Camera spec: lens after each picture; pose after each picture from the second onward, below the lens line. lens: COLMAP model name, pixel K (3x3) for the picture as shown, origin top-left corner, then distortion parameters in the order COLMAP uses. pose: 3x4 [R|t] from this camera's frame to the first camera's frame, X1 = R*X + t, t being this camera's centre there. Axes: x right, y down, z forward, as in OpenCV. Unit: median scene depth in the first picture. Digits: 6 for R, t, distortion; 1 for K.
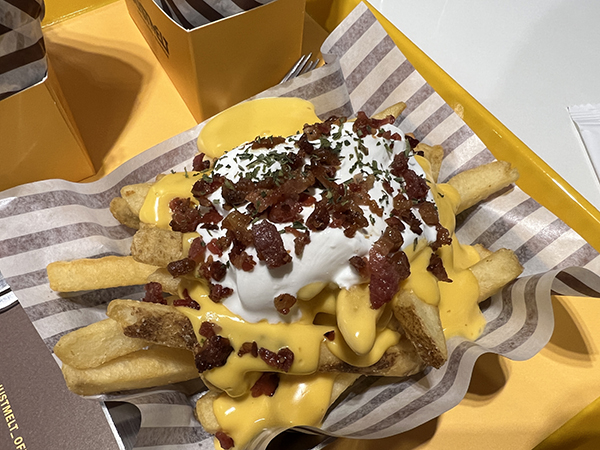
lens RADIAL K [[335.8, 0, 300.0], [0, 335.8, 225.0], [0, 0, 1]] dist [0.000685, 0.000309]
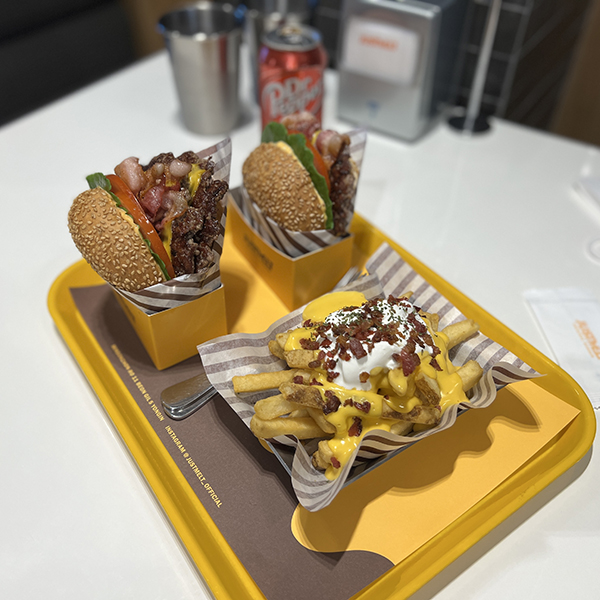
lens RADIAL K [[659.0, 0, 300.0], [0, 659.0, 300.0], [0, 0, 1]] dist [0.010996, -0.000640]
pose [[0.998261, -0.034128, 0.048069, -0.602570], [0.049427, 0.928926, -0.366951, 1.217817], [-0.032130, 0.368689, 0.928998, -2.901972]]
